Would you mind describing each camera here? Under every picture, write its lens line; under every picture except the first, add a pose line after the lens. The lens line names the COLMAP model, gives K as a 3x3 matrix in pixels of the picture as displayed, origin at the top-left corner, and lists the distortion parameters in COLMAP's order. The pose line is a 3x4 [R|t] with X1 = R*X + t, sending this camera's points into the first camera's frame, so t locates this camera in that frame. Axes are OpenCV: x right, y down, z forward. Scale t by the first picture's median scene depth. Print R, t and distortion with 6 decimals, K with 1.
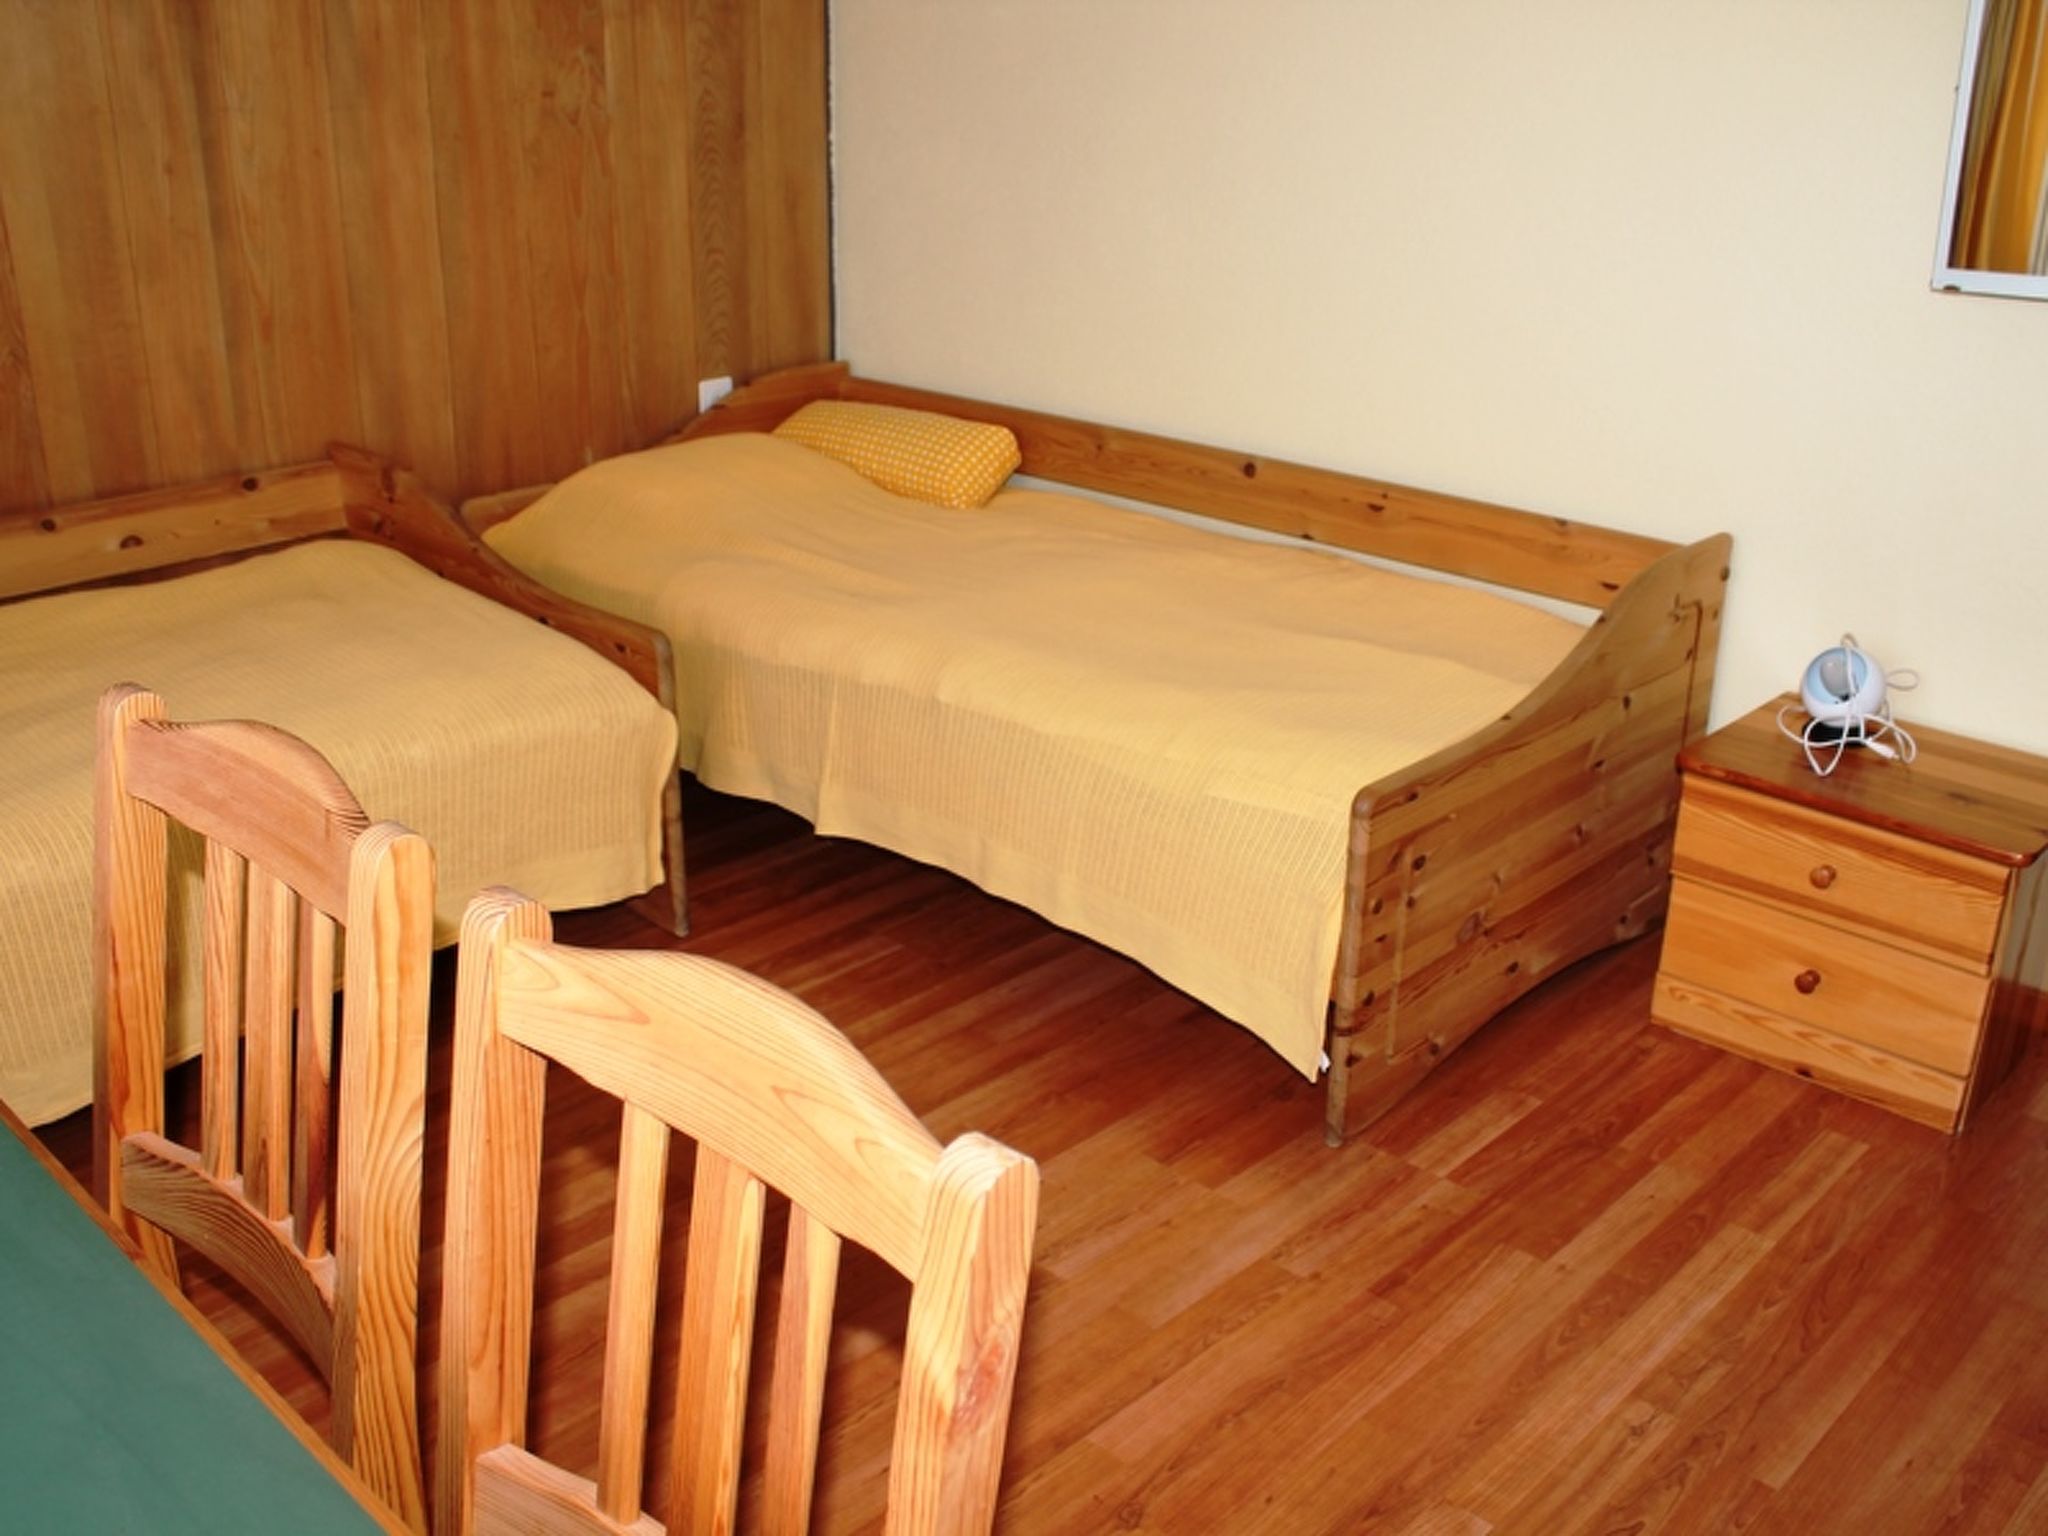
lens RADIAL K [[1908.8, 0, 1061.6], [0, 1908.8, 768.3], [0, 0, 1]] dist [-0.119278, 0.018658]
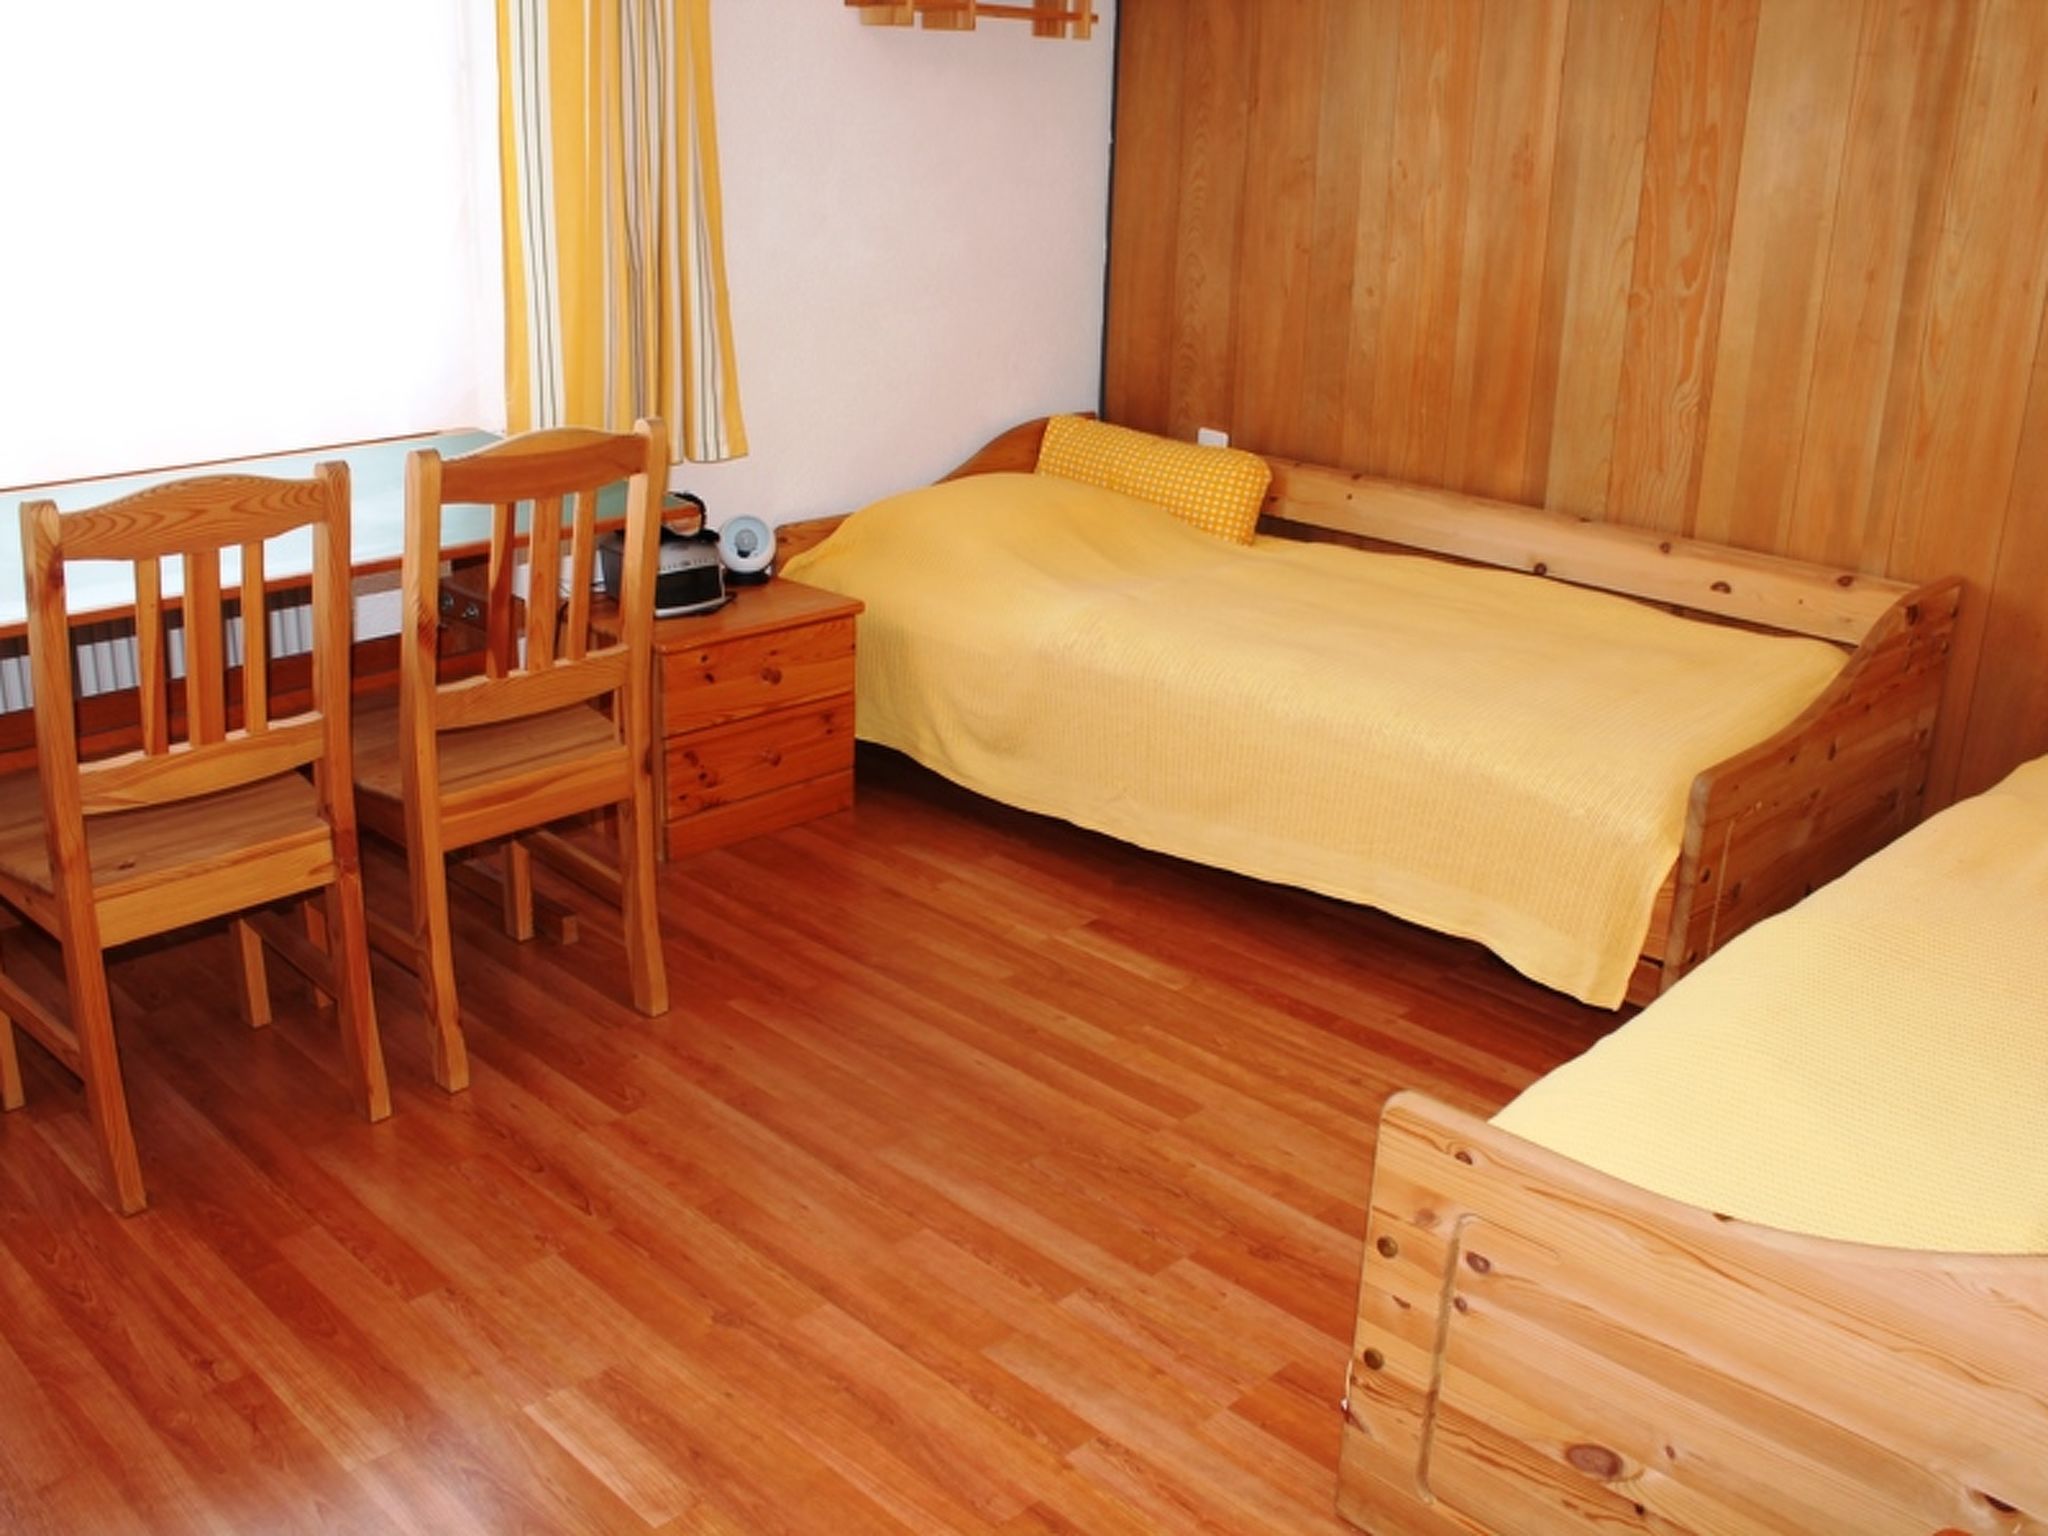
lens RADIAL K [[1908.8, 0, 1061.6], [0, 1908.8, 768.3], [0, 0, 1]] dist [-0.119278, 0.018658]
pose [[-0.006728, 0.314646, -0.949185, 0.647903], [-0.402122, 0.868225, 0.290659, -0.206250], [0.915561, 0.383644, 0.120685, 0.559401]]
